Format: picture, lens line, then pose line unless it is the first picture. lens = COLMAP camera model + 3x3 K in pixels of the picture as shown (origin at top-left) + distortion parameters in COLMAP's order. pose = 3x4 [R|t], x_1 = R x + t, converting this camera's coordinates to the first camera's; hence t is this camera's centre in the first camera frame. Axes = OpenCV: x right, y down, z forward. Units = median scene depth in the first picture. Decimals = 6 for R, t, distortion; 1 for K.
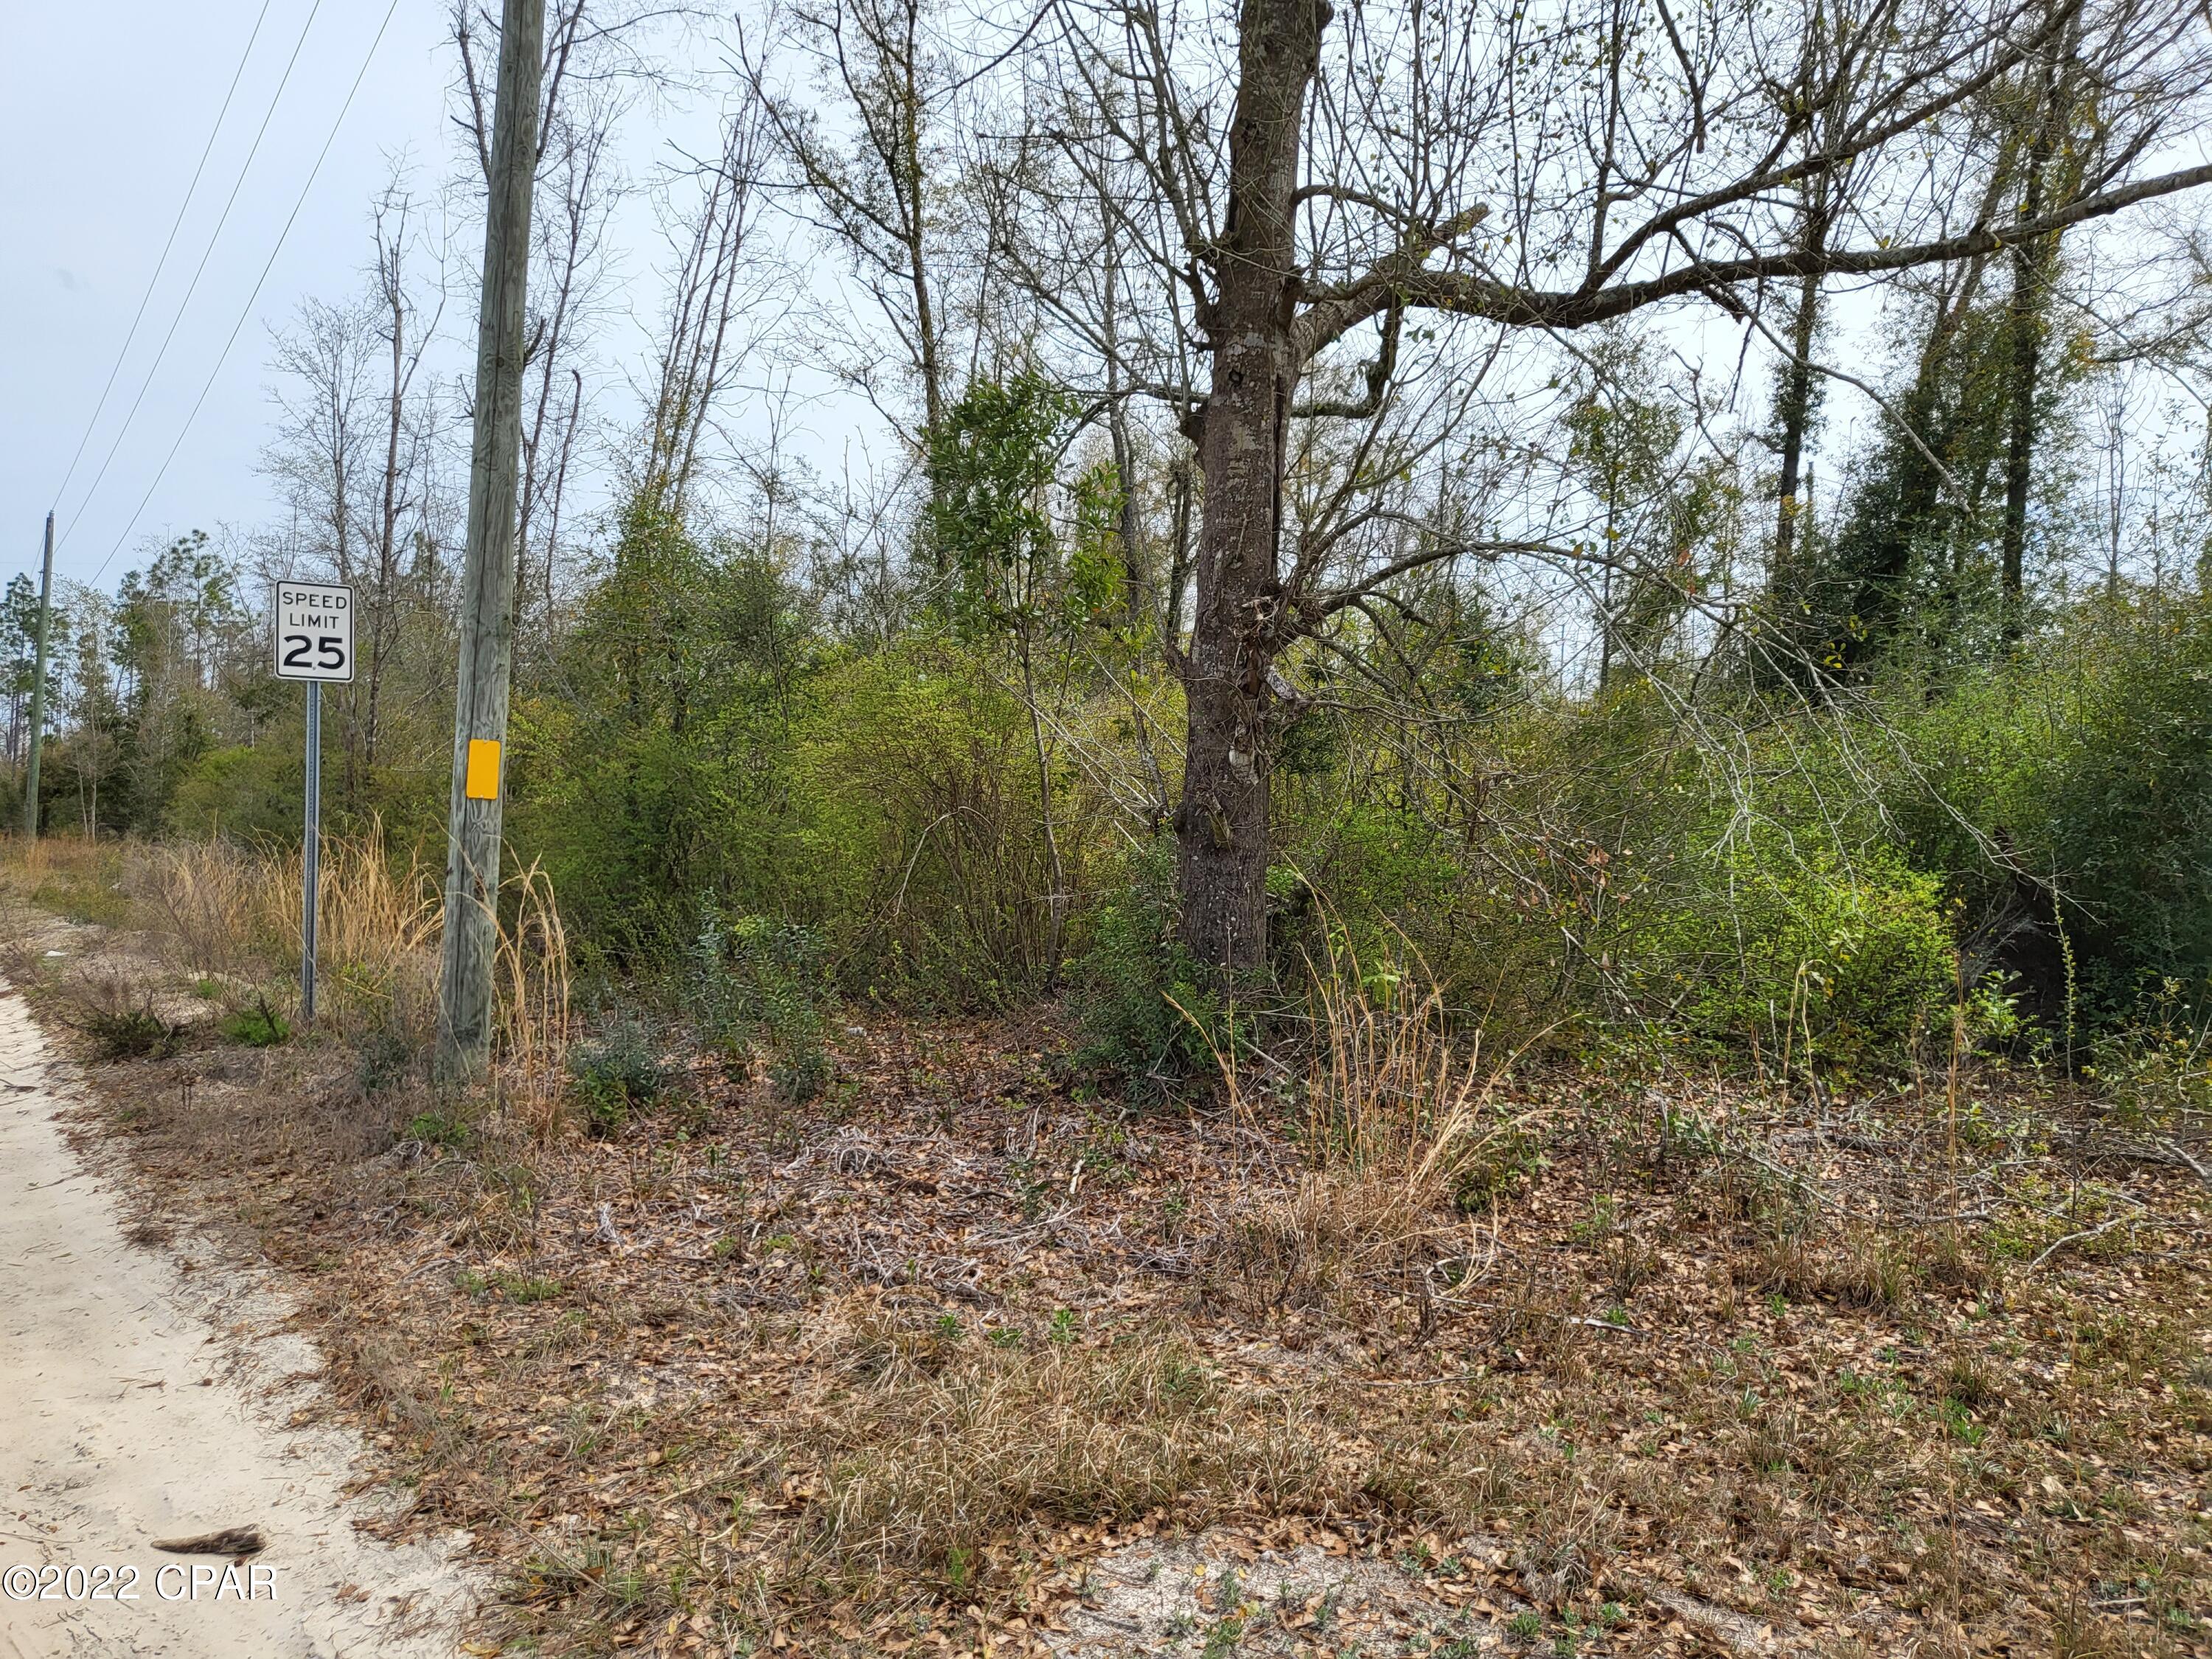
lens RADIAL K [[1732.8, 0, 1113.5], [0, 1732.8, 827.9], [0, 0, 1]] dist [-0.018661, 0.049617]
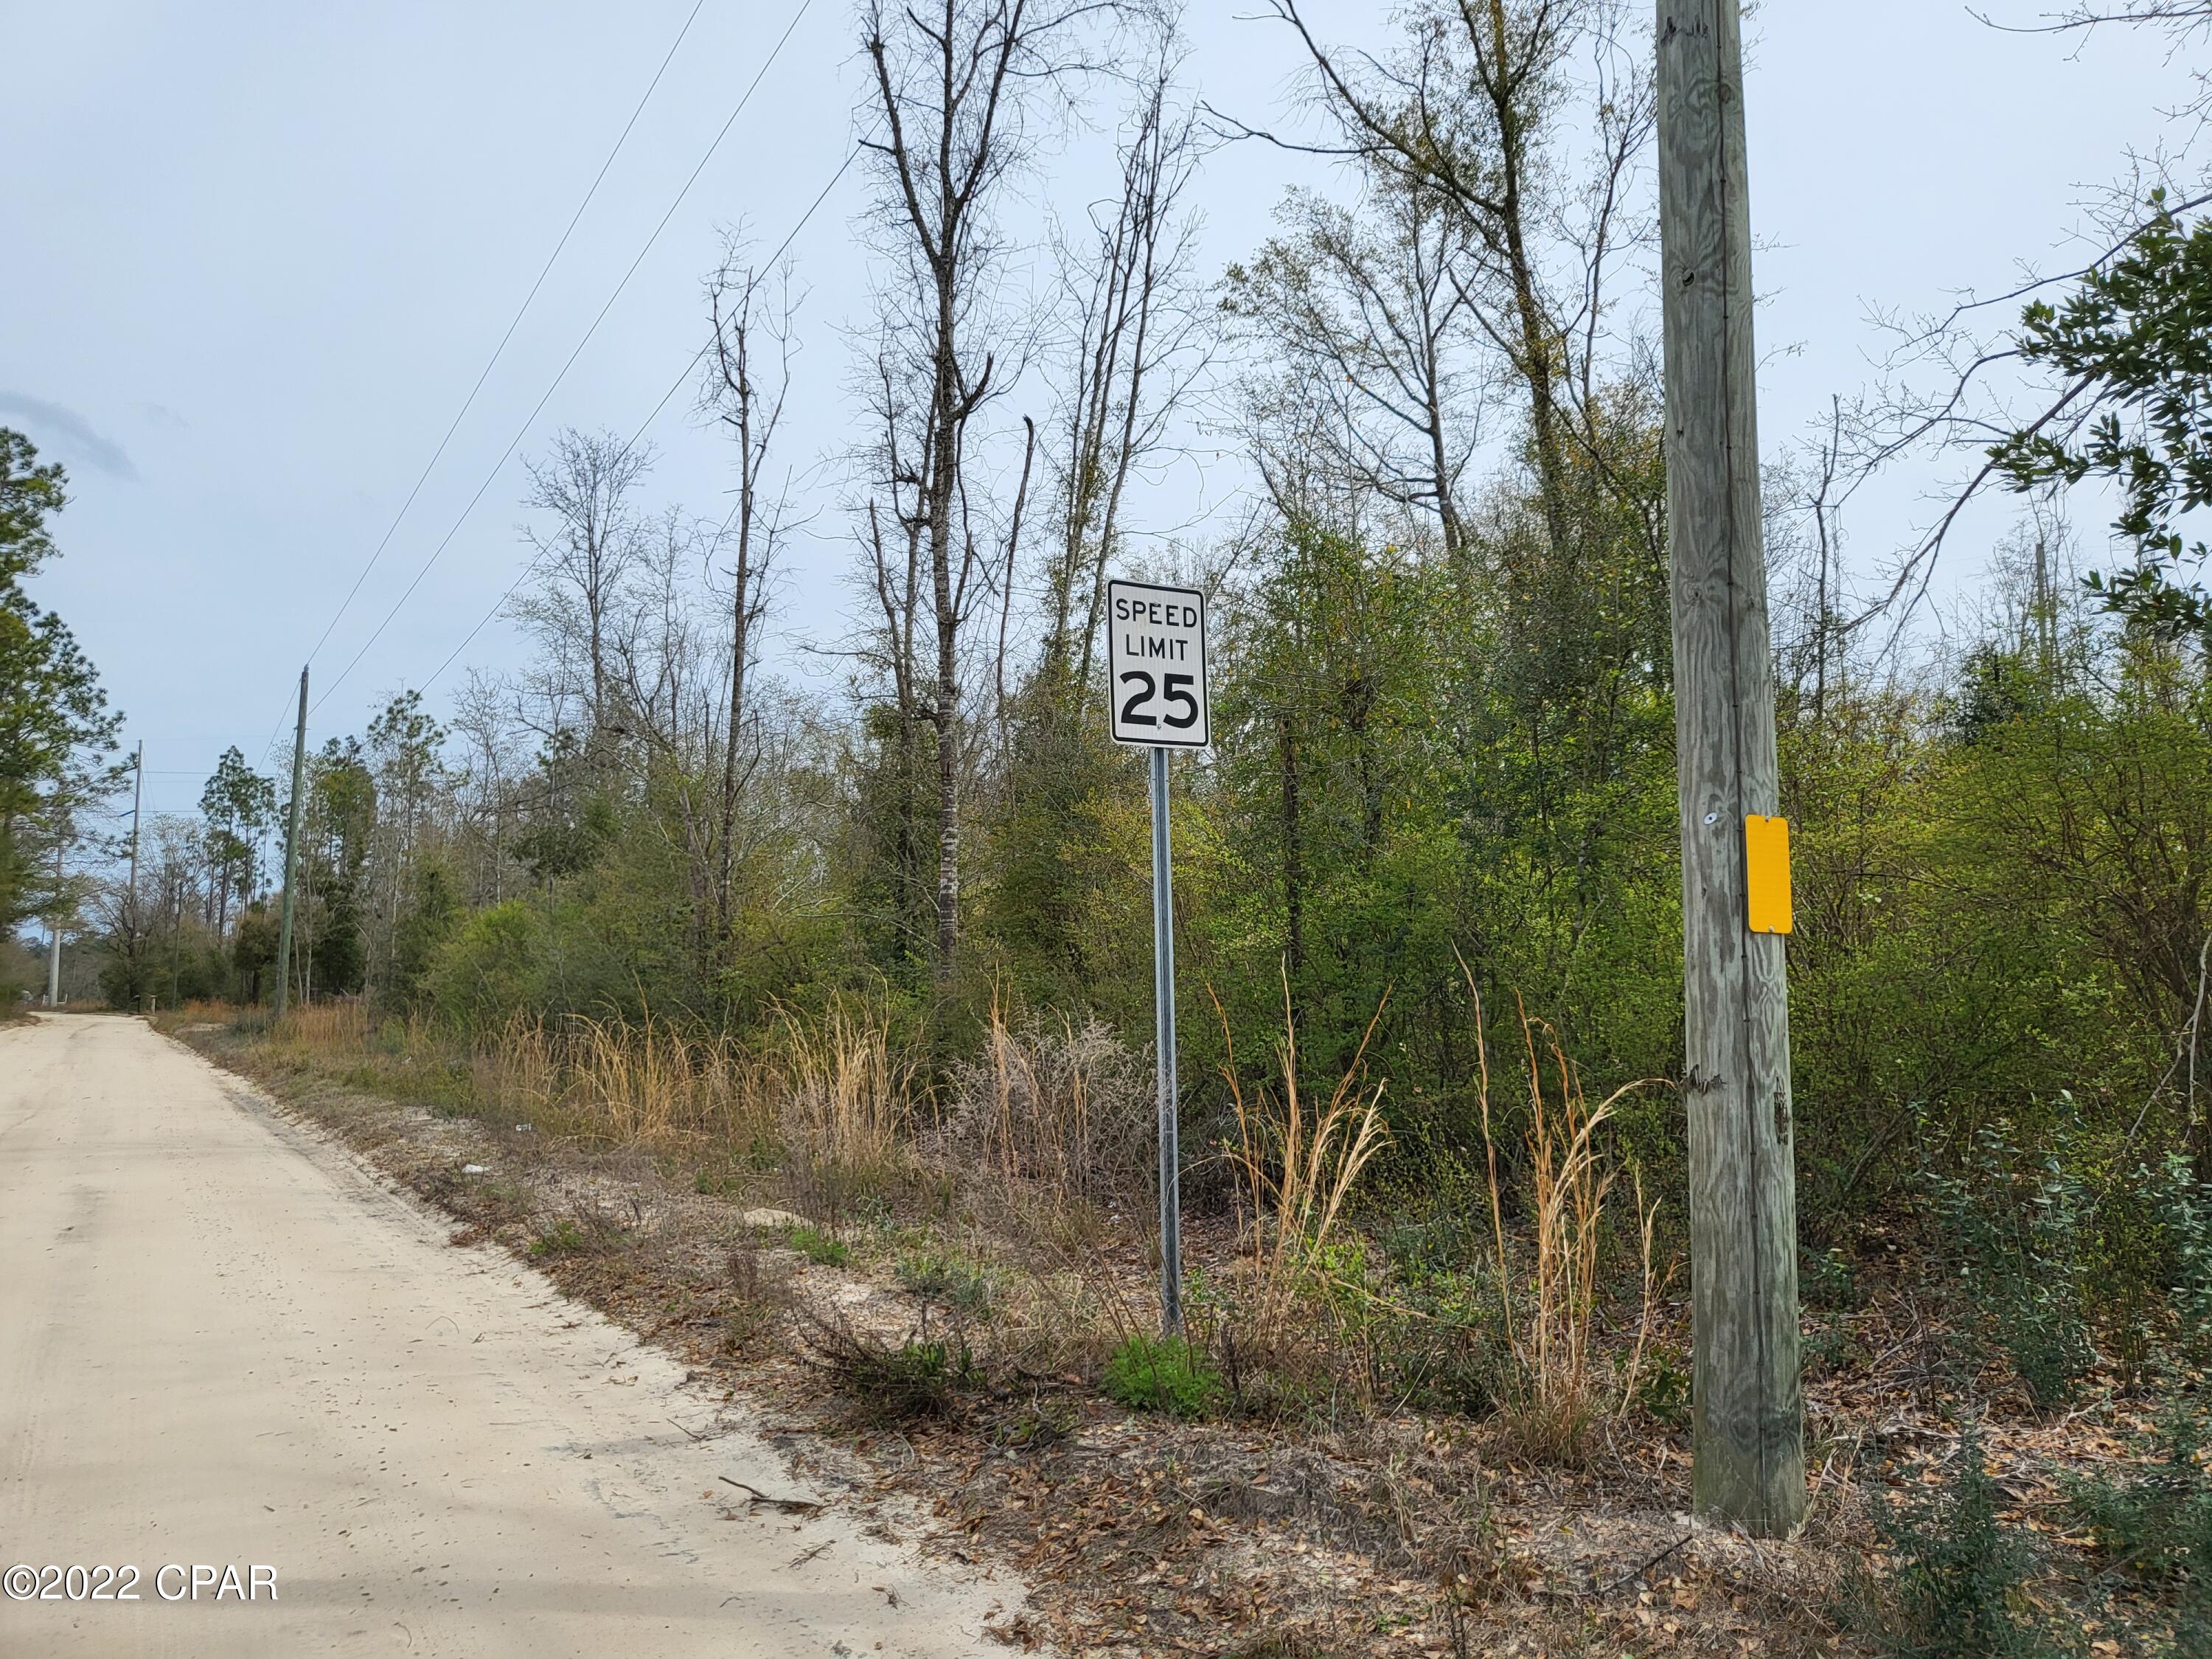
lens RADIAL K [[1732.8, 0, 1102.8], [0, 1732.8, 834.3], [0, 0, 1]] dist [-0.018661, 0.049617]
pose [[0.995771, -0.037972, -0.083650, -0.170075], [0.031668, 0.996648, -0.075435, -0.004776], [0.086234, 0.072467, 0.993636, 0.163480]]
